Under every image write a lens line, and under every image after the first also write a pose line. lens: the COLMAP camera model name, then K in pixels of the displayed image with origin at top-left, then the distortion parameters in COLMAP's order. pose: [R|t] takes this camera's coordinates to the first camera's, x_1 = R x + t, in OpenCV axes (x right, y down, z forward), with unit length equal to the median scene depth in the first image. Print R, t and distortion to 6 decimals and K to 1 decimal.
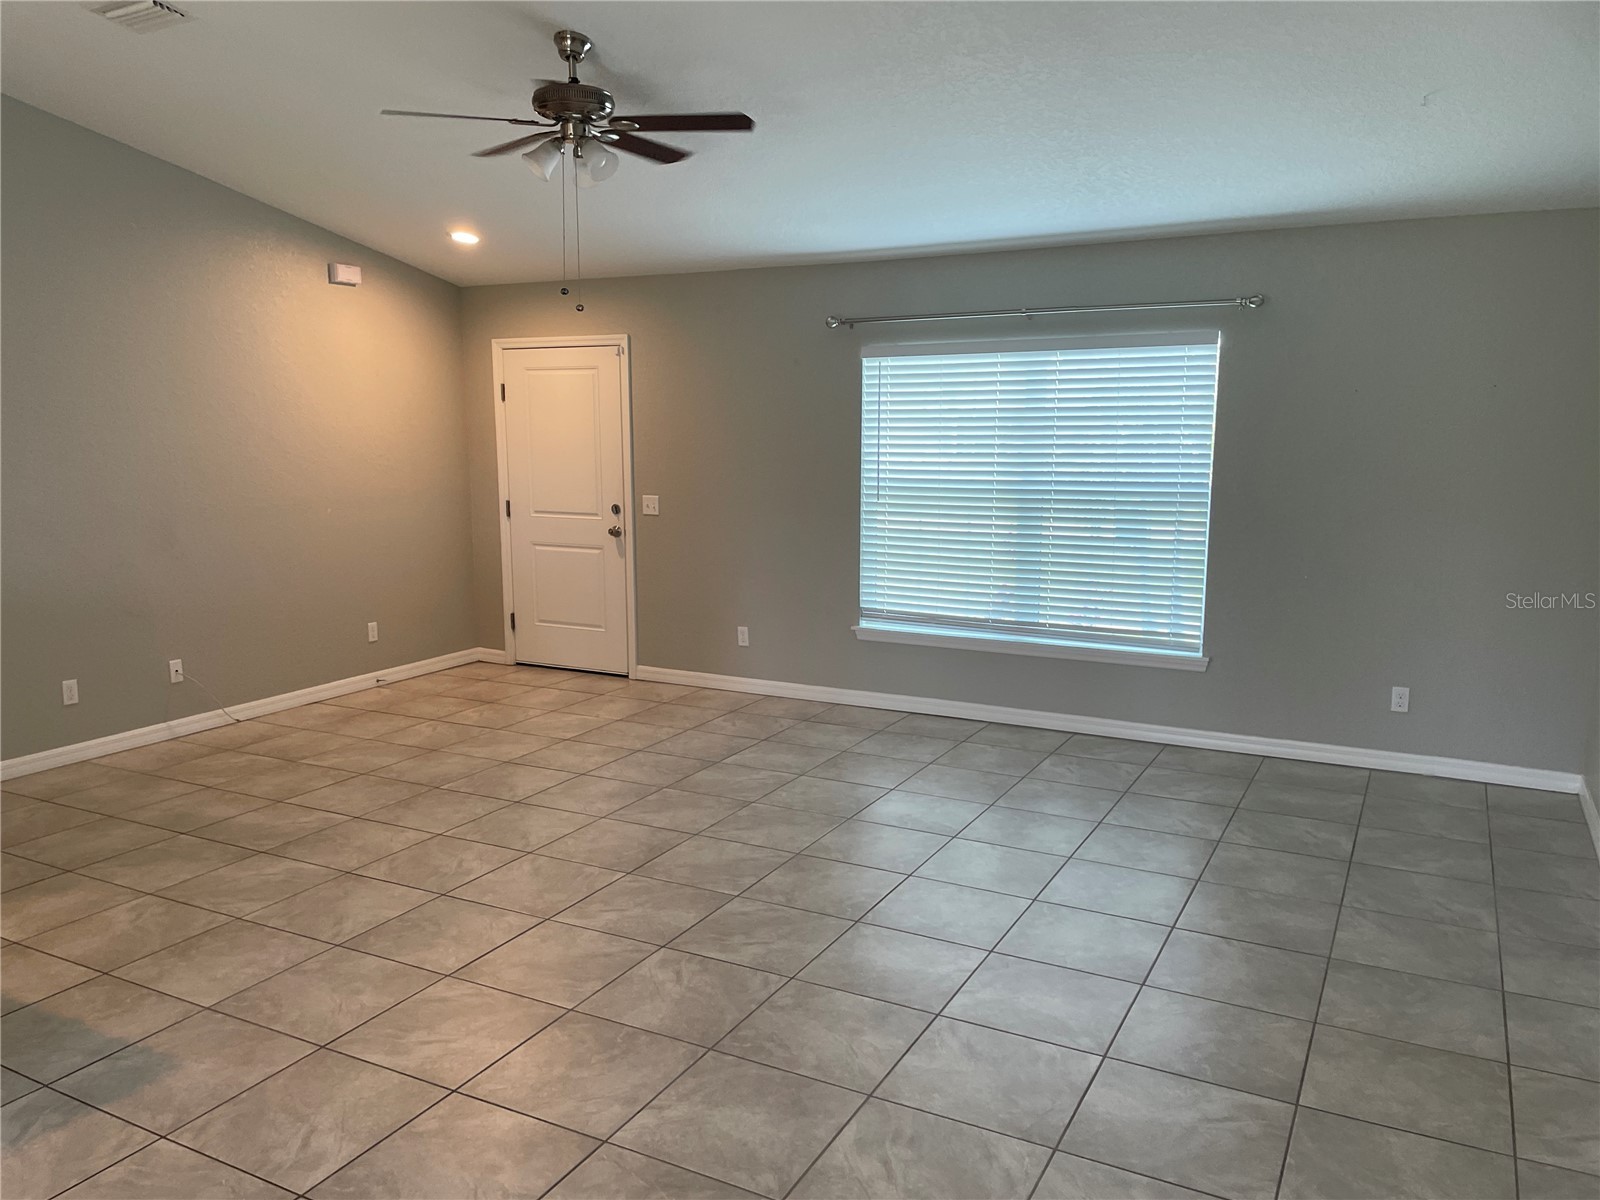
lens RADIAL K [[1213.4, 0, 793.5], [0, 1213.4, 602.7], [0, 0, 1]] dist [0.089588, -0.124253]
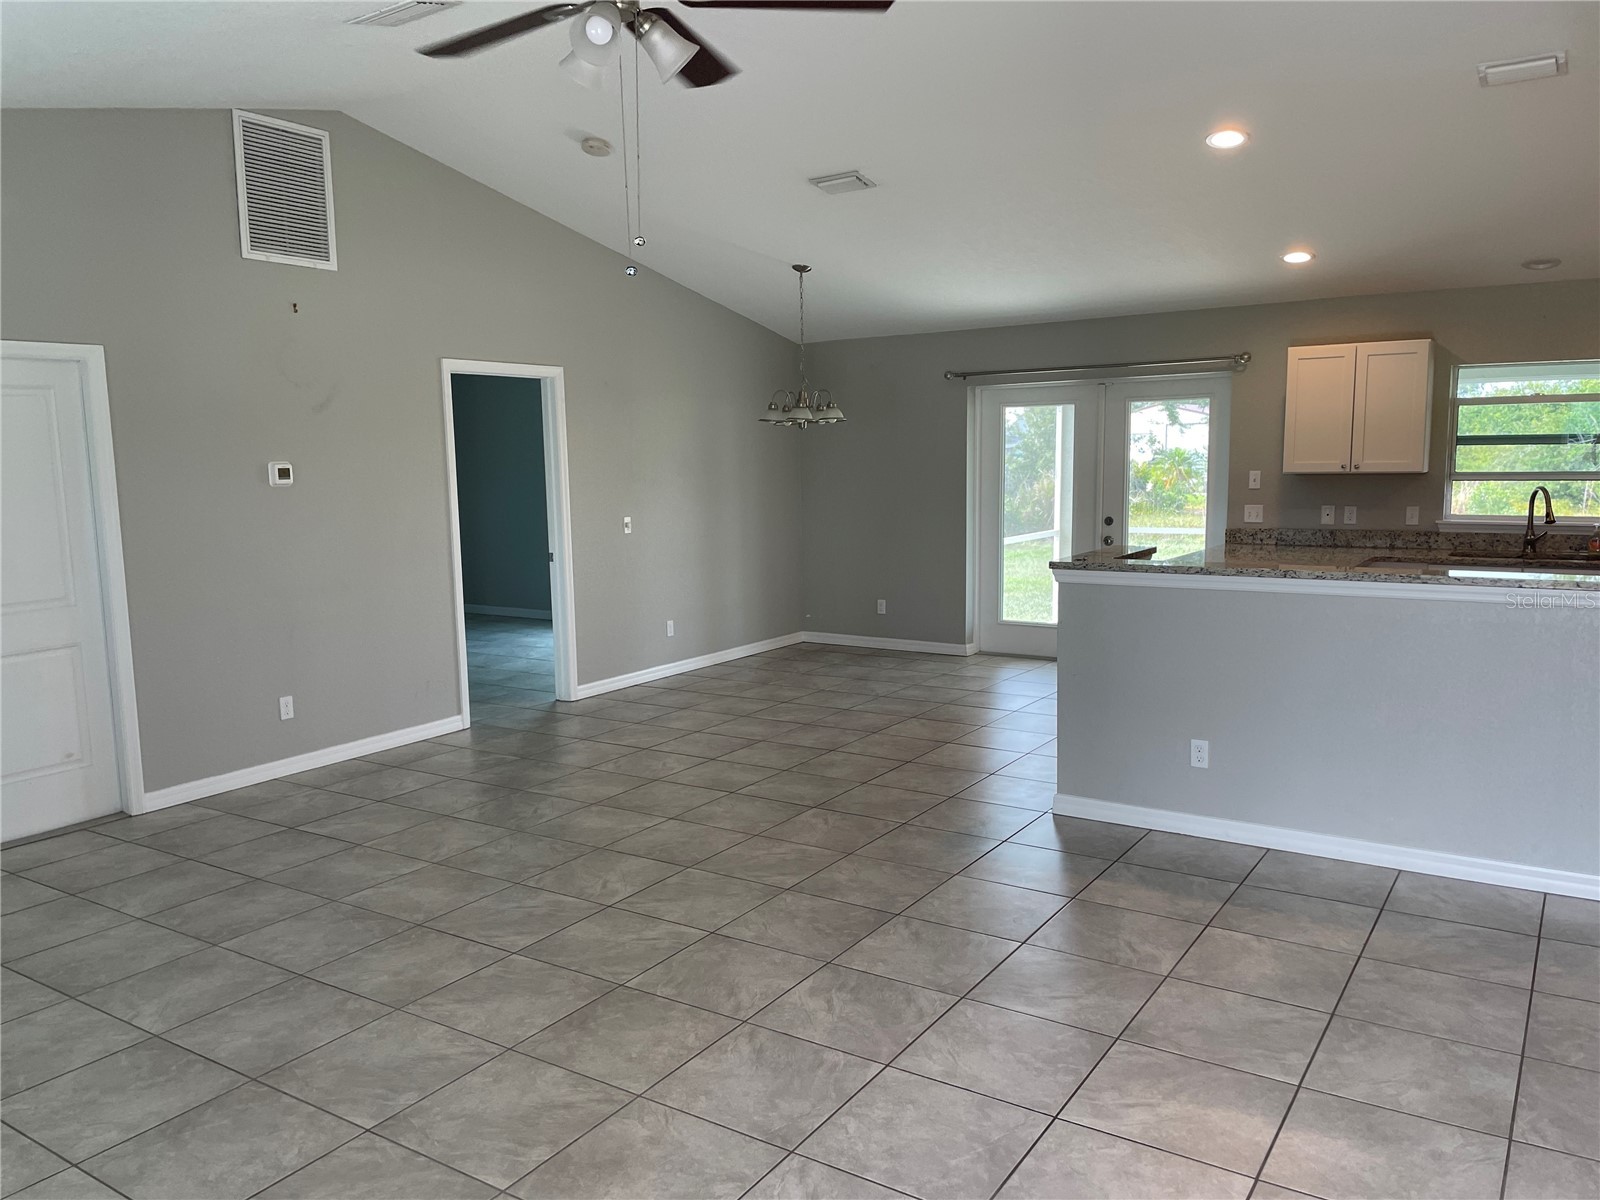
lens RADIAL K [[1213.4, 0, 793.5], [0, 1213.4, 602.7], [0, 0, 1]] dist [0.089588, -0.124253]
pose [[-0.995582, 0.008414, 0.093514, -0.356239], [0.033771, 0.961411, 0.273034, -0.271017], [-0.087608, 0.274986, -0.957449, 1.843229]]
